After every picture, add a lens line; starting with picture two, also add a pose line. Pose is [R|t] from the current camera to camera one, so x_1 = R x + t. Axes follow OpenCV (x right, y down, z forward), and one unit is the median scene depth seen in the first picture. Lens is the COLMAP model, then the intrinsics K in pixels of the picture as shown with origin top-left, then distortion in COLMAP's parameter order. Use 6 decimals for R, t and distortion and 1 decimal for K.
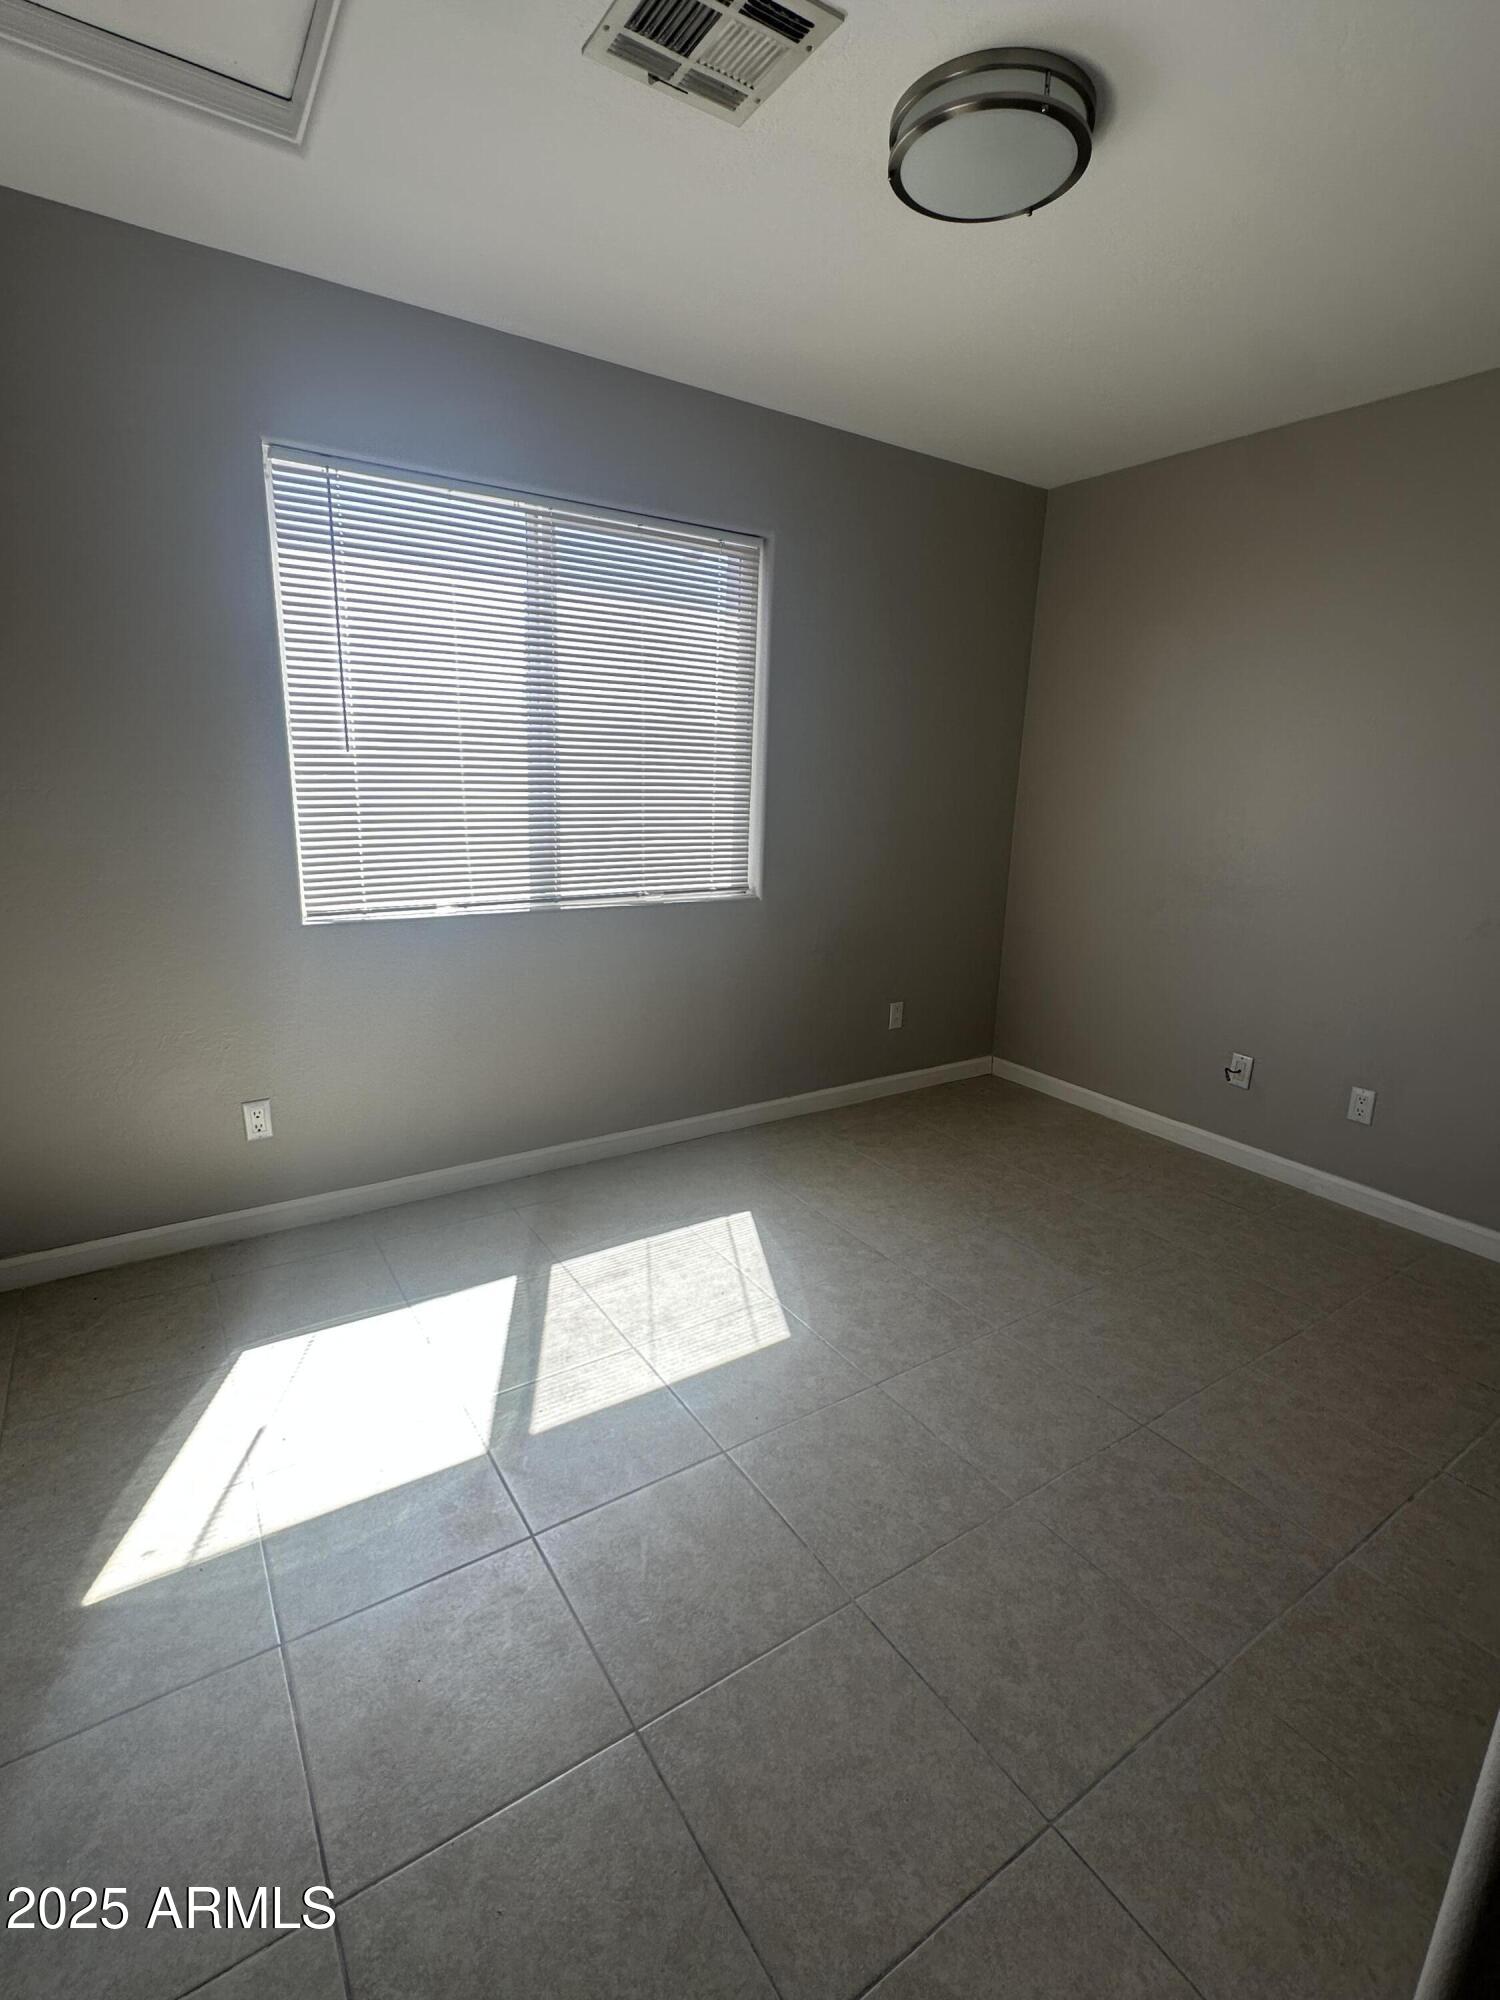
lens RADIAL K [[922.7, 0, 754.0], [0, 922.7, 991.8], [0, 0, 1]] dist [-0.002445, -0.000146]
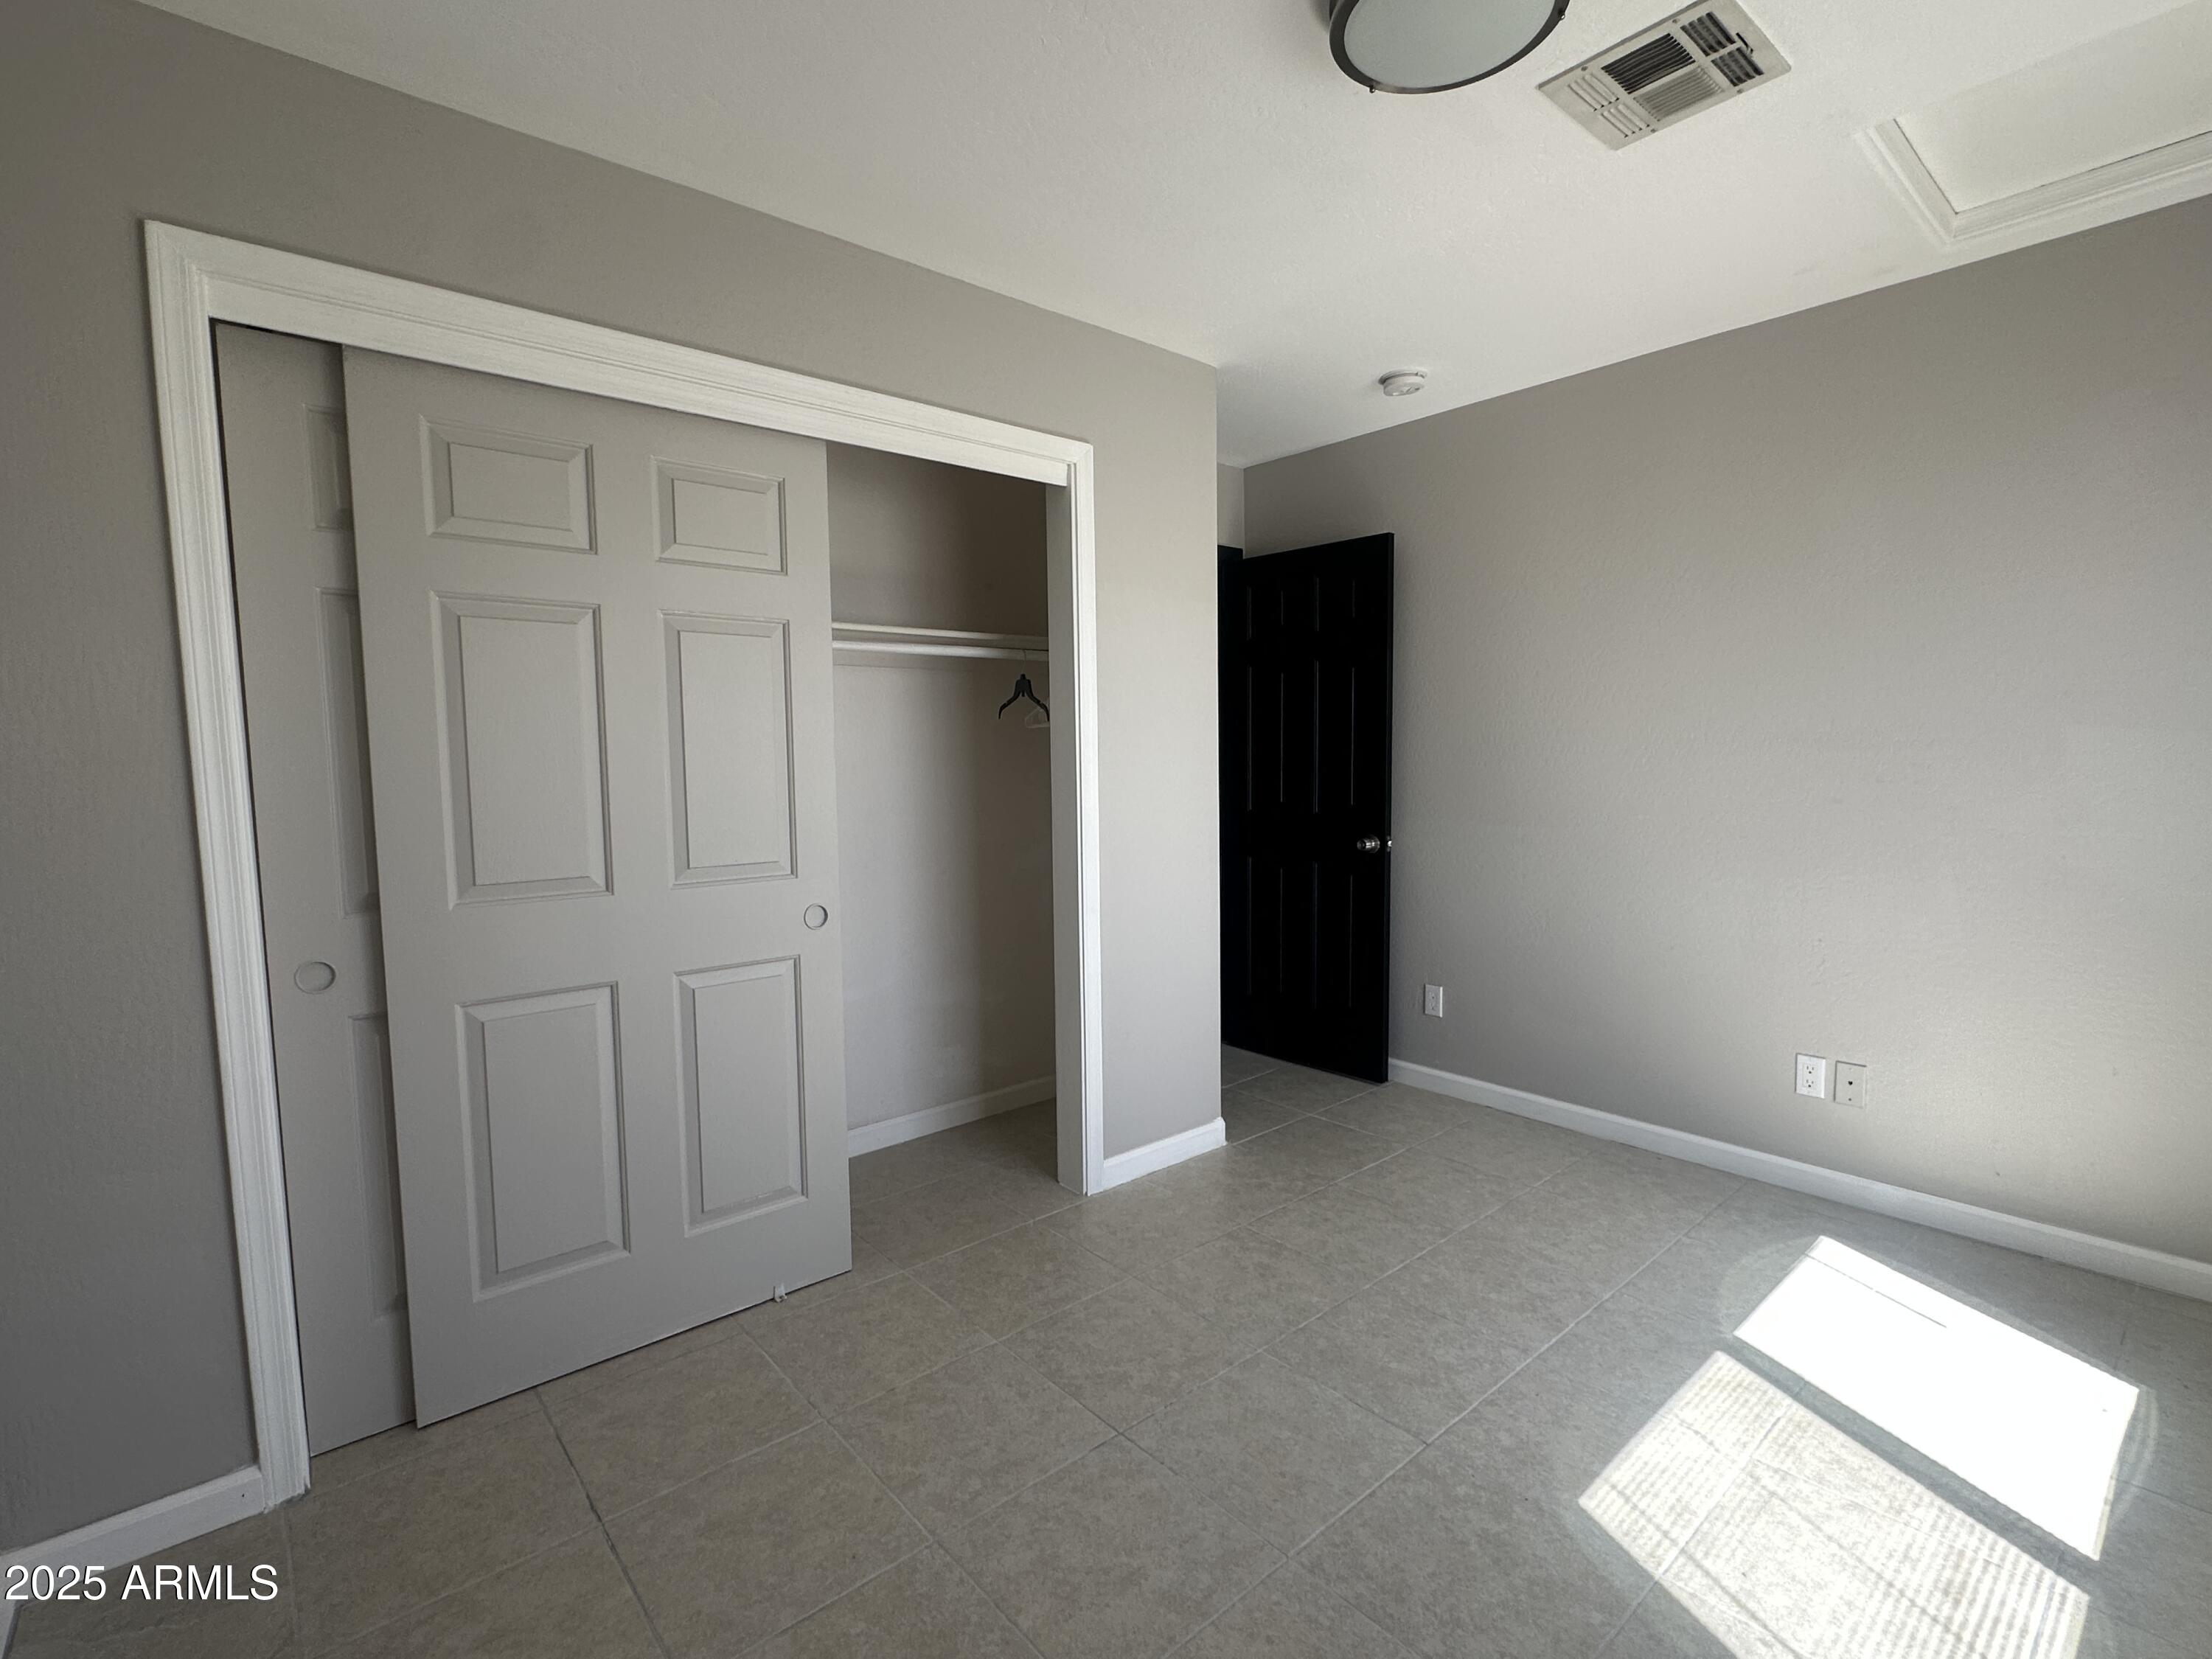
lens RADIAL K [[1020.5, 0, 1113.1], [0, 1020.5, 834.9], [0, 0, 1]] dist [-0.002445, -0.000146]
pose [[-0.991236, -0.010490, -0.131684, 0.498244], [-0.050115, 0.952186, 0.301382, -0.323834], [0.122226, 0.305340, -0.944367, 1.541951]]
